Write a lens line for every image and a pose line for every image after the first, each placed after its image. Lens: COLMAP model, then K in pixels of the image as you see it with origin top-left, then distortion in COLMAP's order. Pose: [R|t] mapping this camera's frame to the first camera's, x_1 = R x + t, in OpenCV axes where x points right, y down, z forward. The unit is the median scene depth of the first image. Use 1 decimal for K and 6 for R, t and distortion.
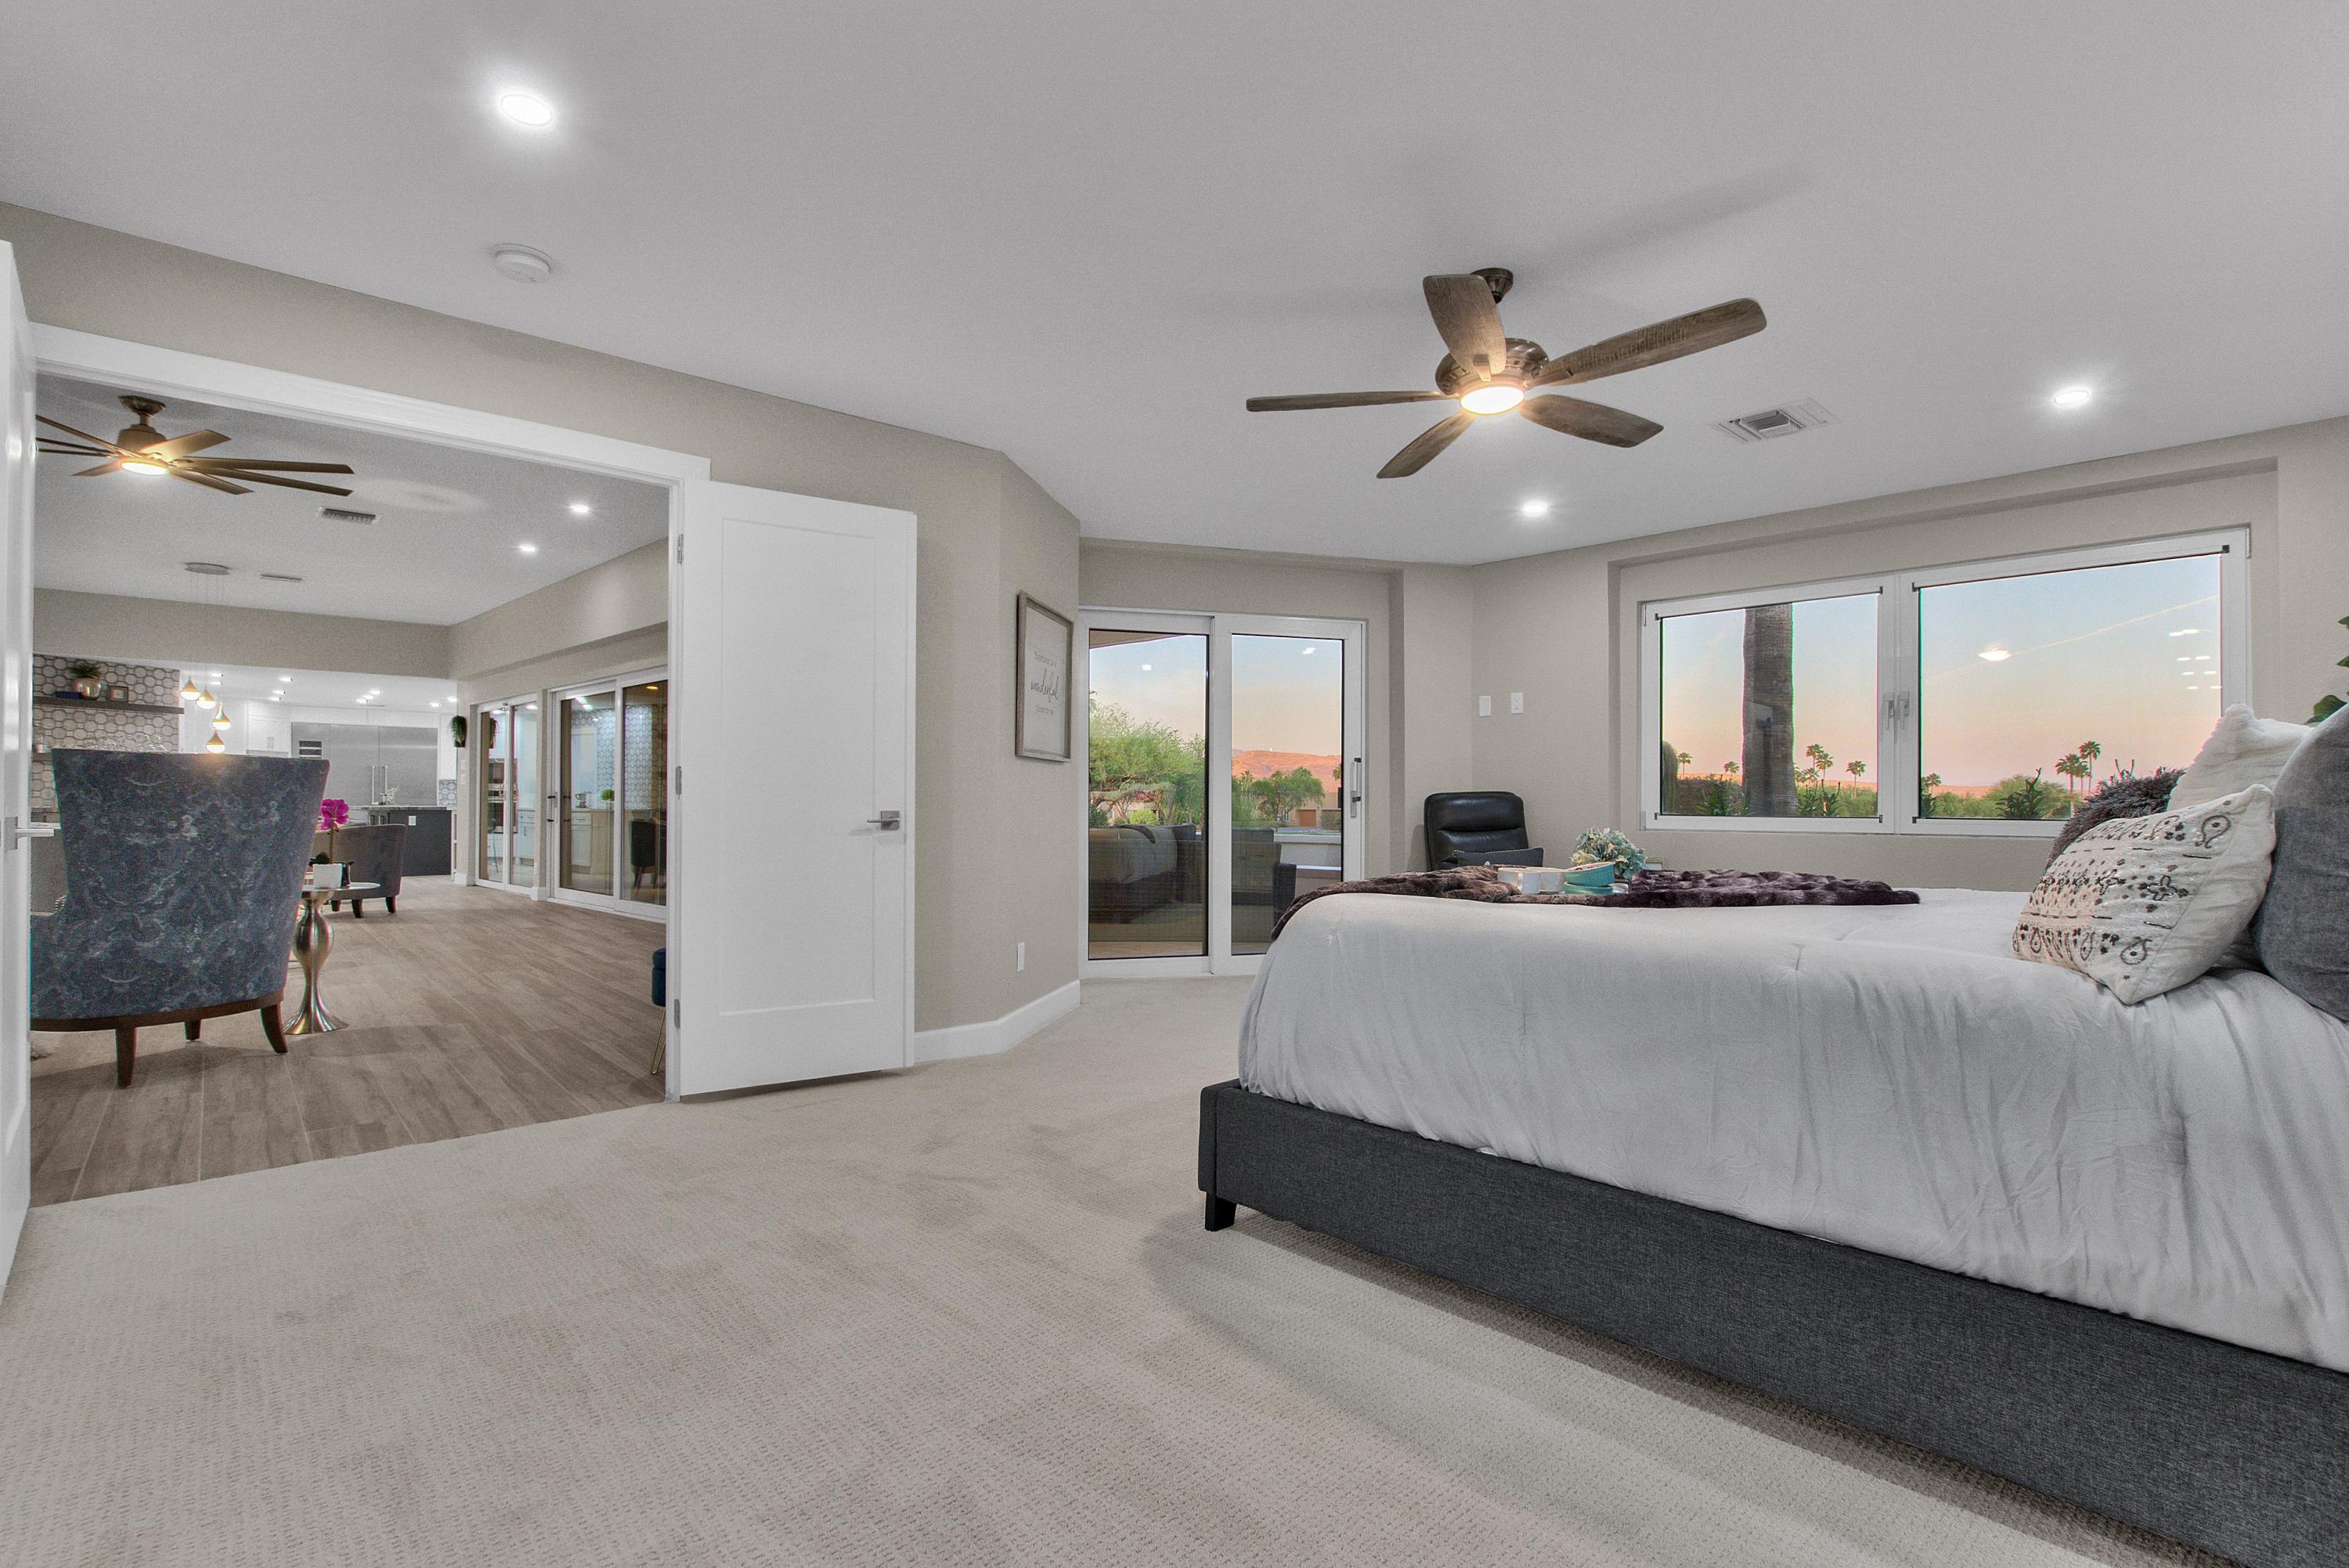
lens RADIAL K [[1091.3, 0, 1191.3], [0, 1091.3, 795.9], [0, 0, 1]] dist [-0.016364, 0.005666]
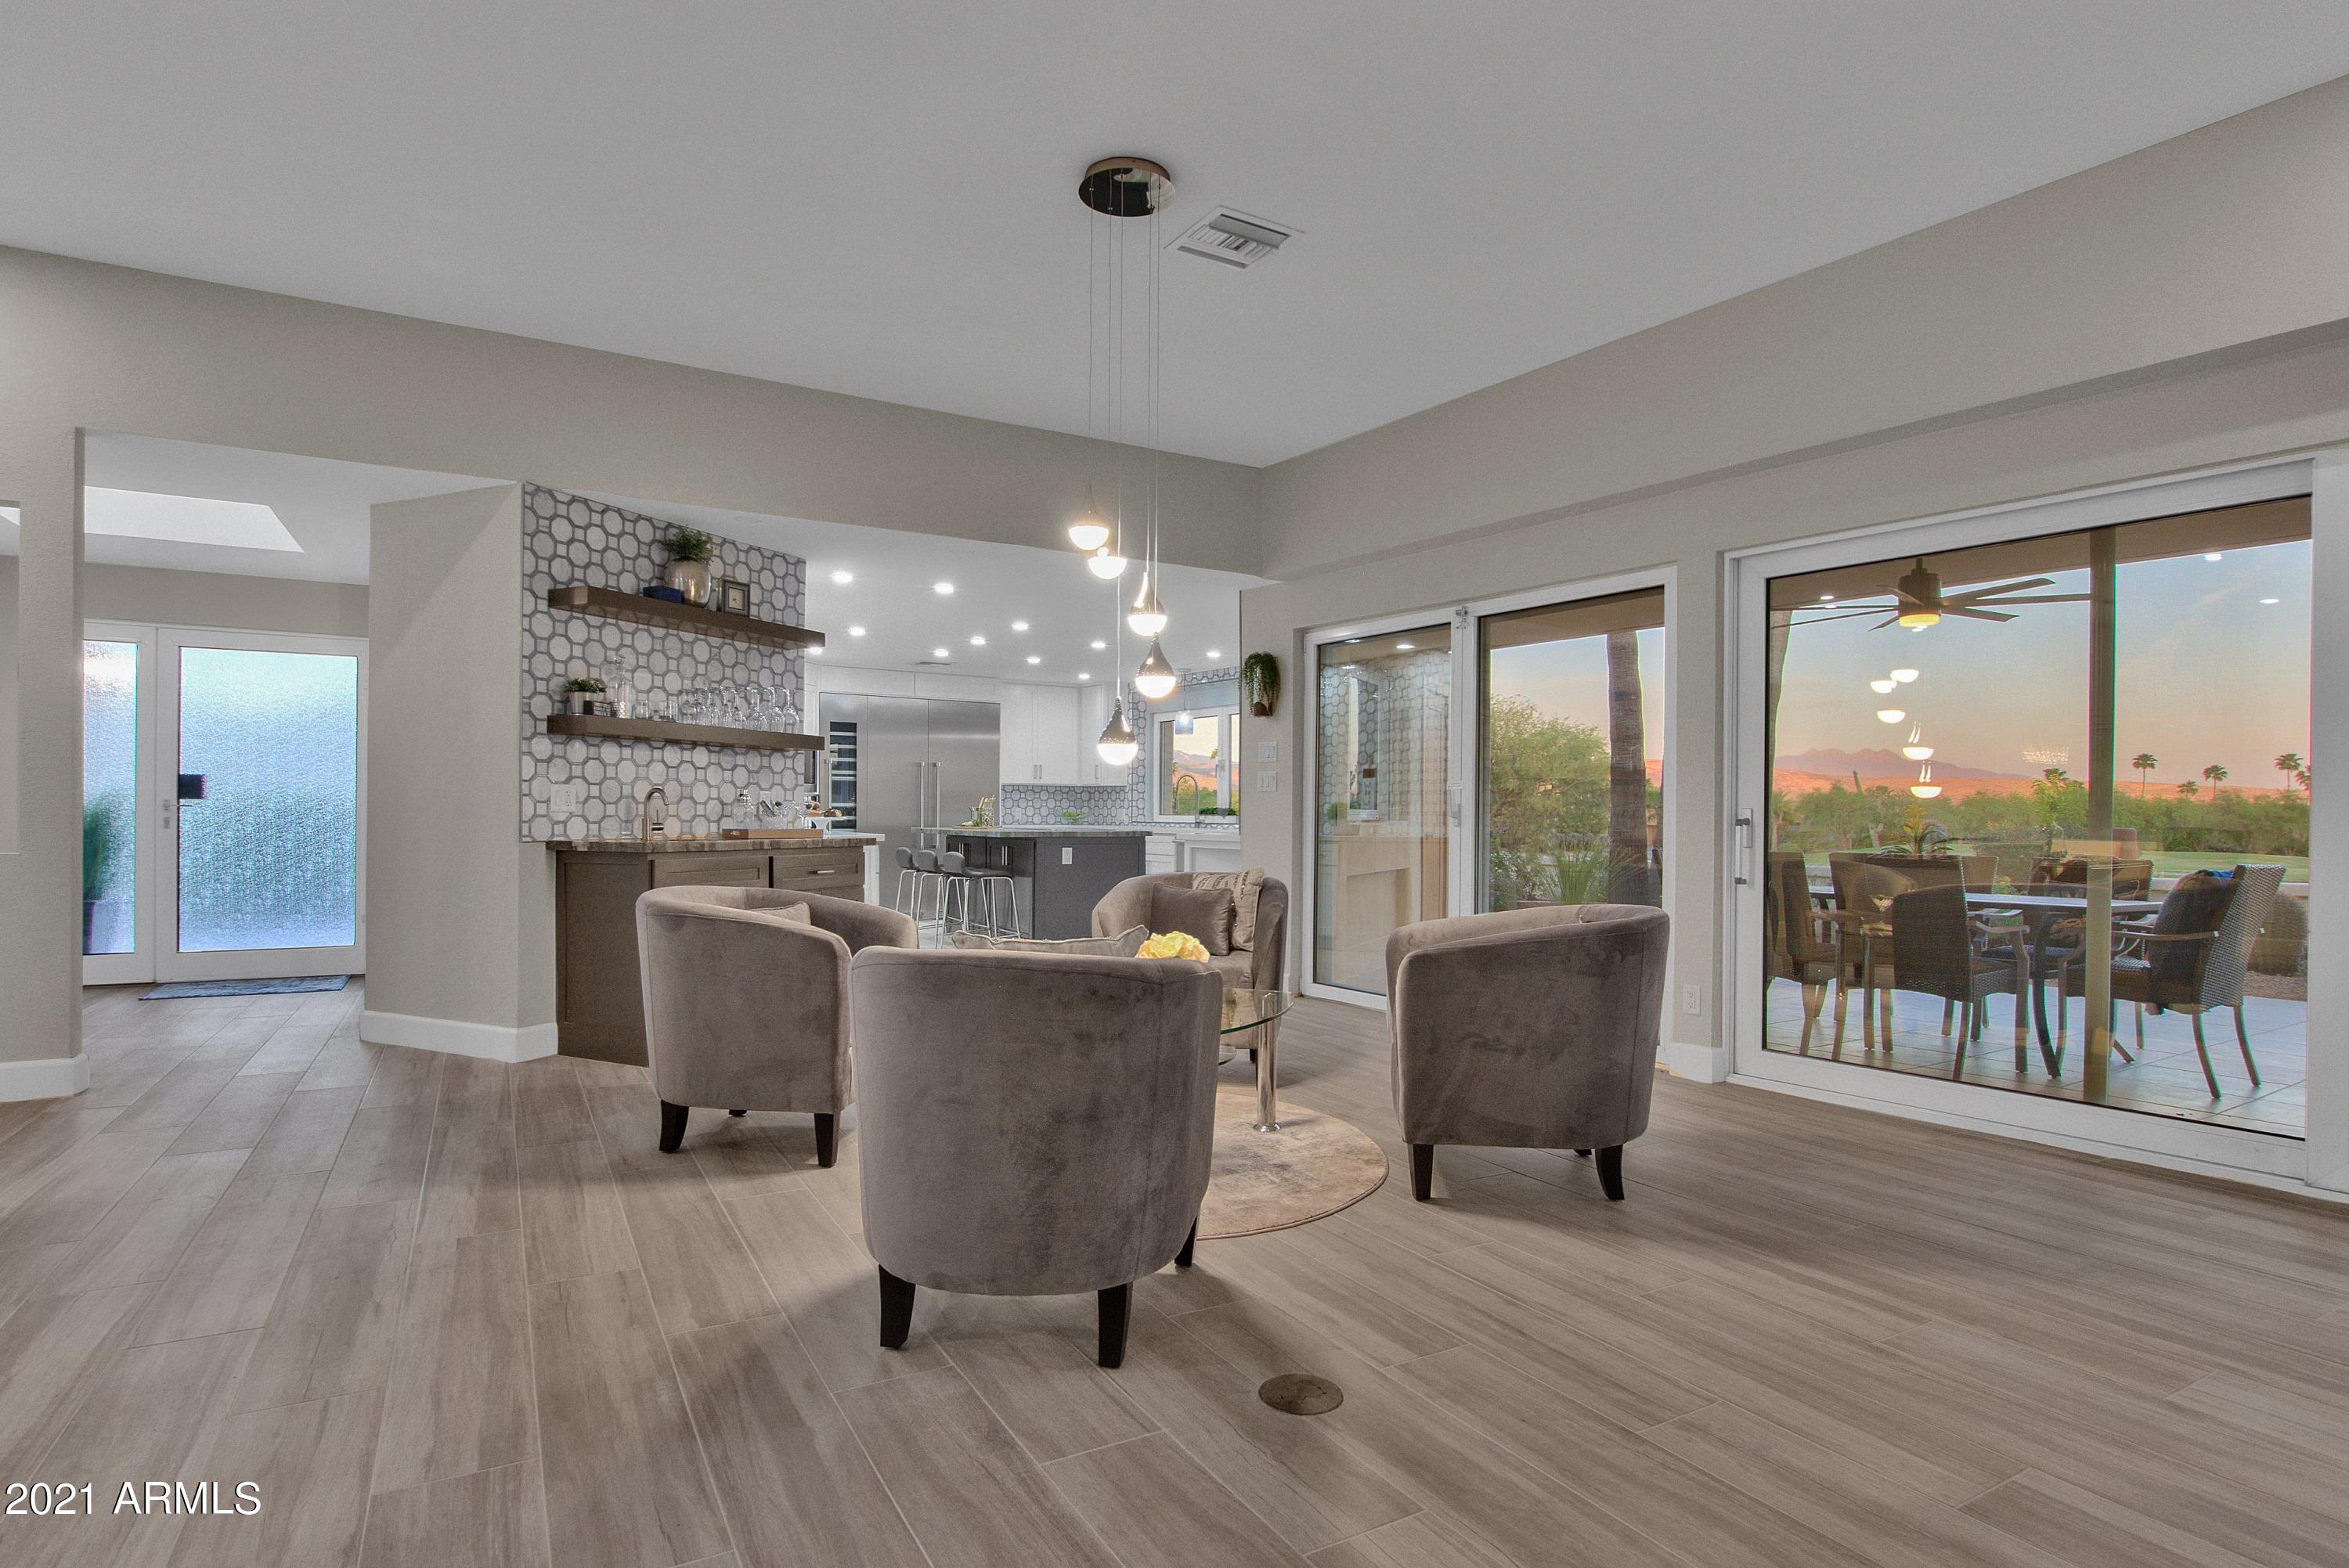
lens RADIAL K [[1206.7, 0, 1165.4], [0, 1206.7, 792.5], [0, 0, 1]] dist [-0.000394, -0.000807]
pose [[0.974358, -0.002029, -0.224993, -0.692389], [-0.000614, 0.999932, -0.011675, -0.003606], [0.225001, 0.011513, 0.974290, 0.529475]]
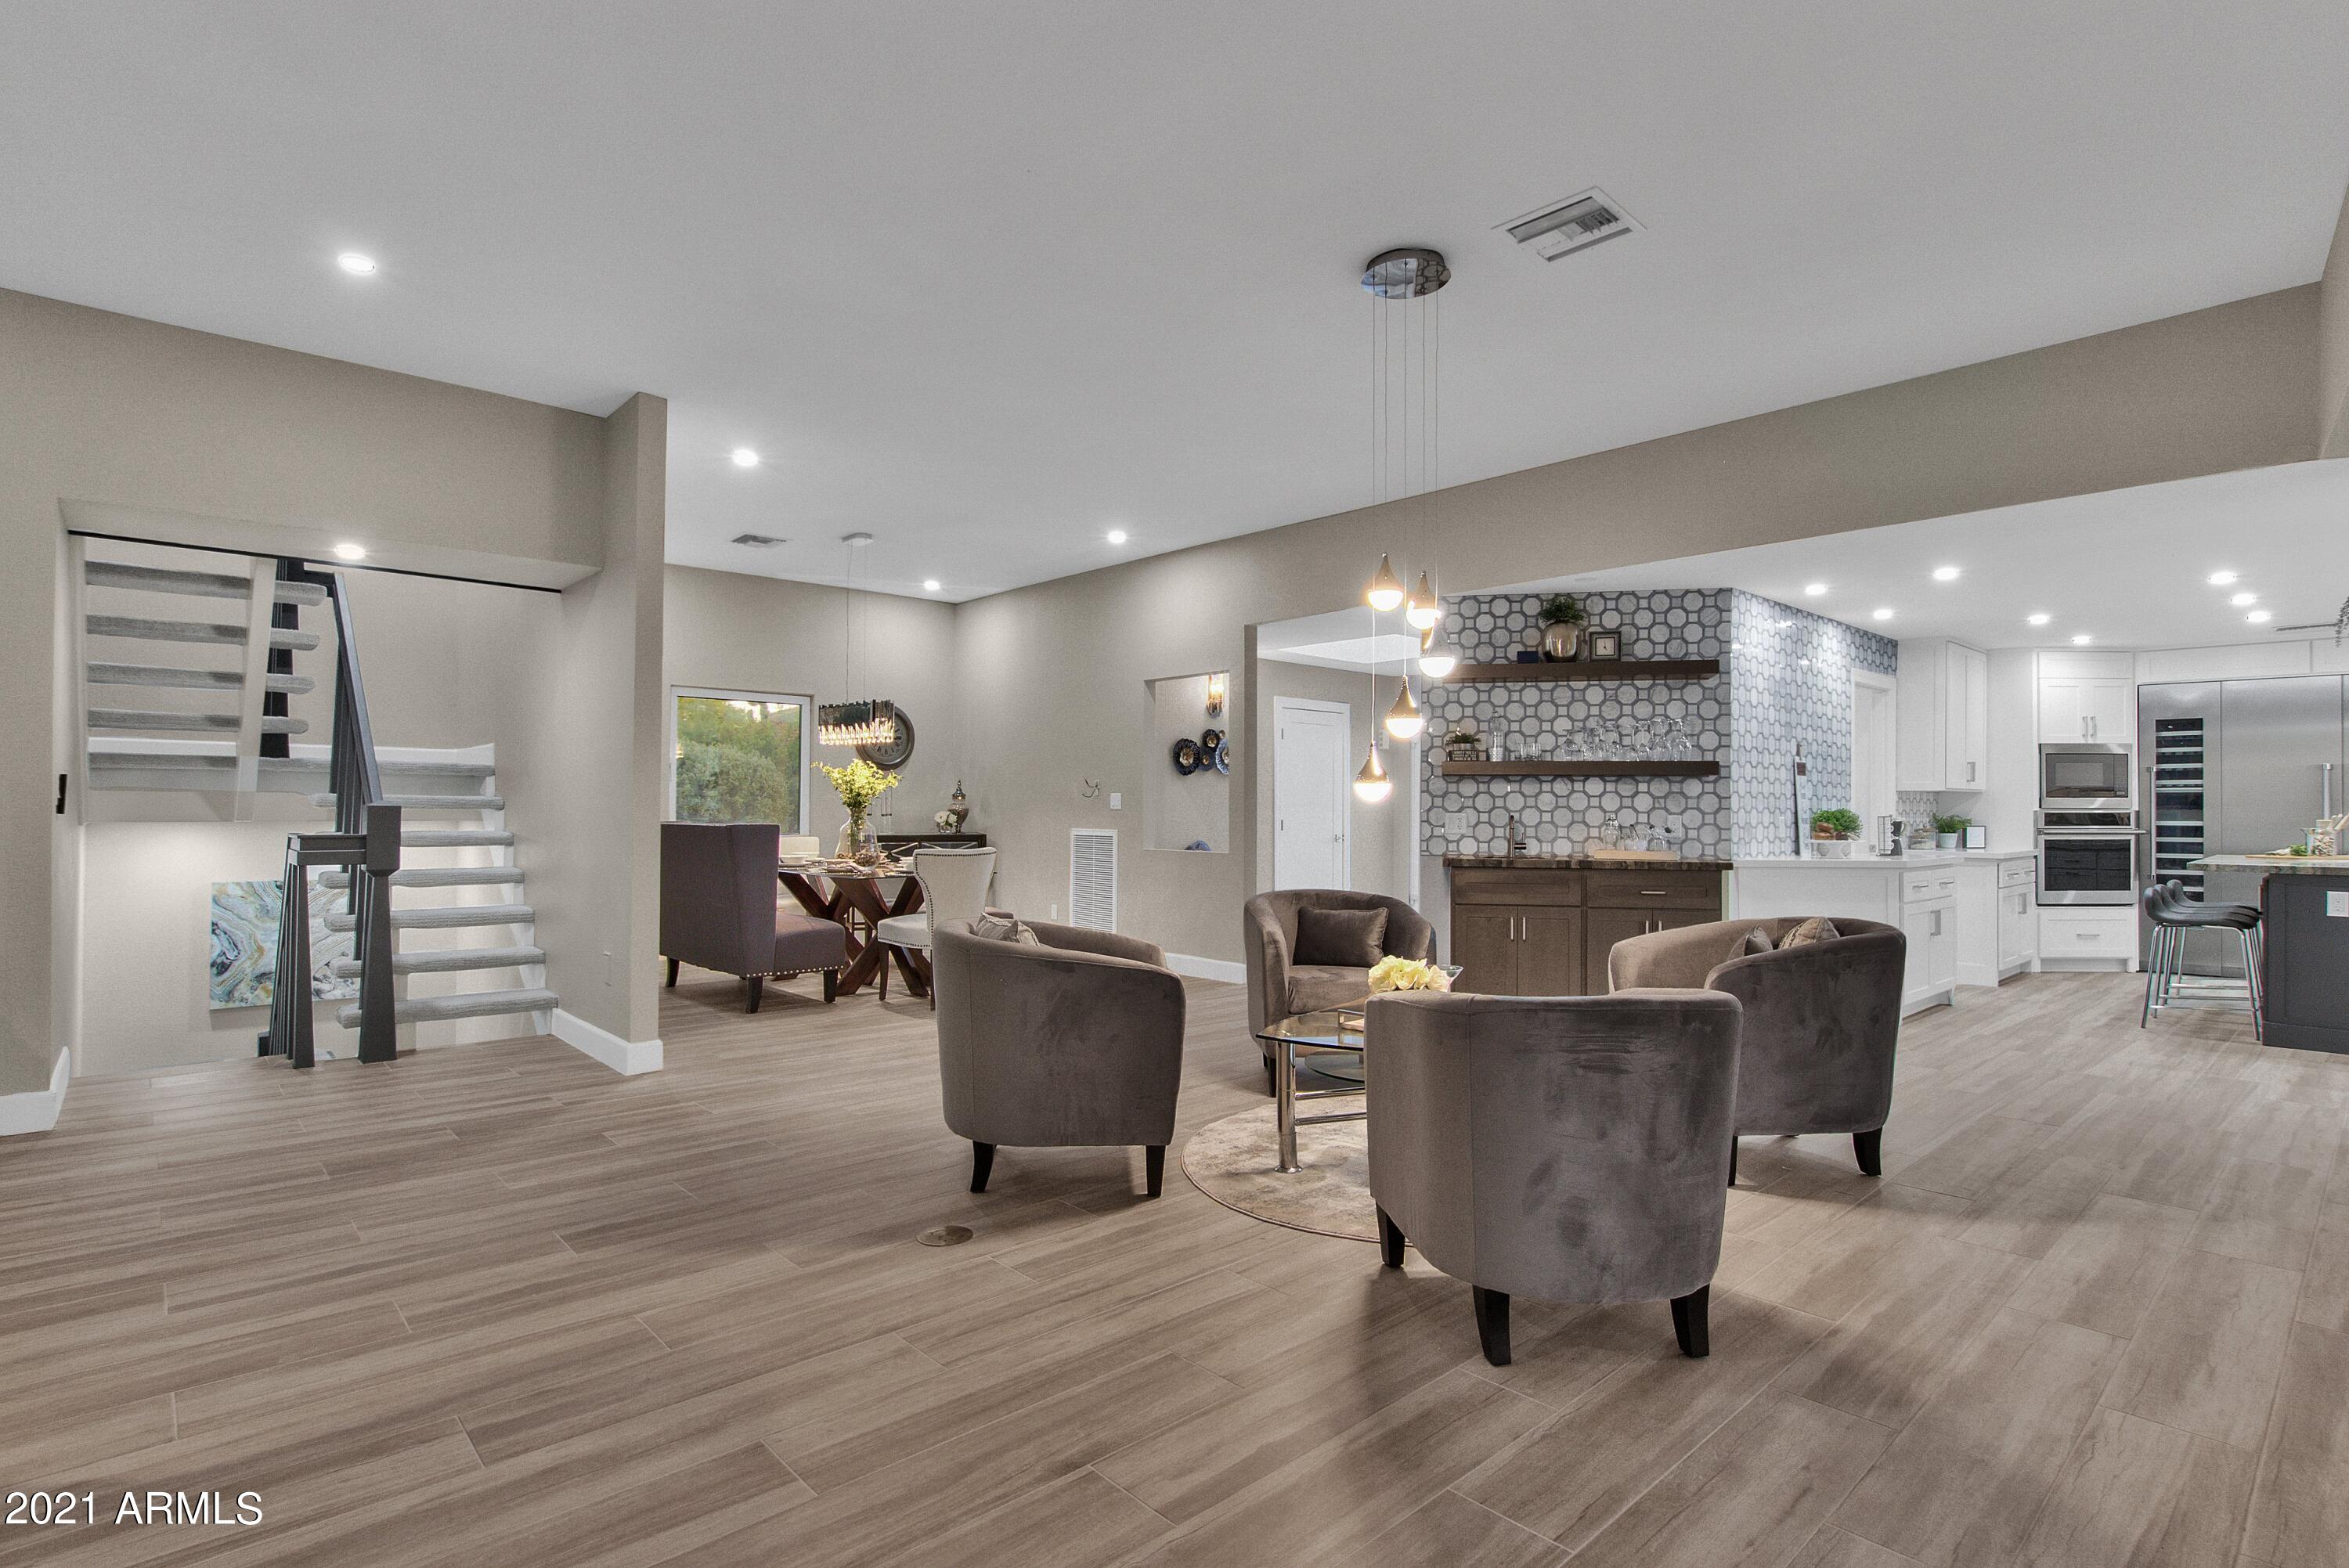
lens RADIAL K [[1136.2, 0, 1176.0], [0, 1136.2, 796.2], [0, 0, 1]] dist [-0.004395, -0.000561]
pose [[0.001351, -0.019352, -0.999812, -0.433354], [0.002242, 0.999810, -0.019348, -0.009749], [0.999997, -0.002215, 0.001395, 0.786360]]
